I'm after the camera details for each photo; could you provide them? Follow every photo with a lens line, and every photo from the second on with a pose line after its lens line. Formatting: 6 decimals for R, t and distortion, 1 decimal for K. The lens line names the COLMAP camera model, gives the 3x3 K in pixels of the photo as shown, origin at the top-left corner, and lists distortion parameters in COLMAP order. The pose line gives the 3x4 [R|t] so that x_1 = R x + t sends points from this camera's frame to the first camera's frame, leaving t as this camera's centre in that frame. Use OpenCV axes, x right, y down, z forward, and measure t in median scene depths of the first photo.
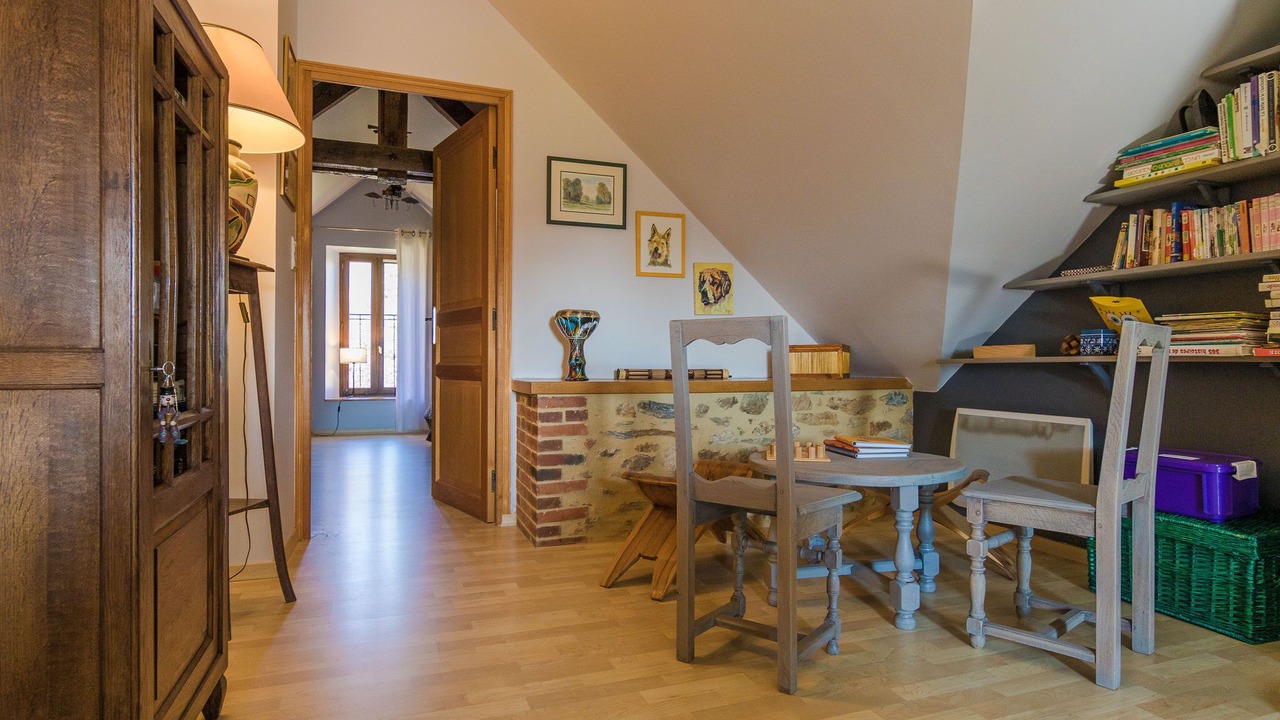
lens RADIAL K [[709.5, 0, 641.4], [0, 709.5, 359.6], [0, 0, 1]] dist [0.004126, 0.000967]
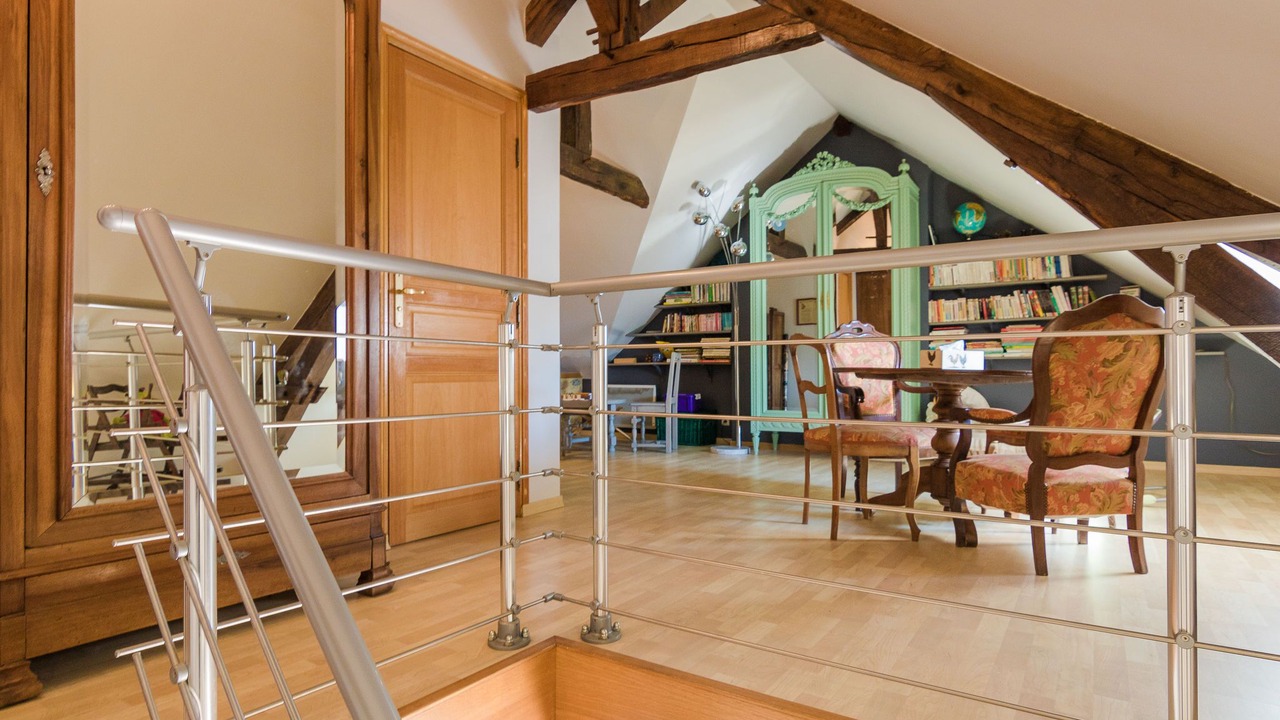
lens RADIAL K [[737.3, 0, 639.3], [0, 737.3, 362.7], [0, 0, 1]] dist [-0.000118, 0.000000]
pose [[0.814826, 0.002863, 0.579698, -1.206253], [0.001357, 0.999976, -0.006846, 0.016585], [-0.579704, 0.006365, 0.814802, -1.450242]]
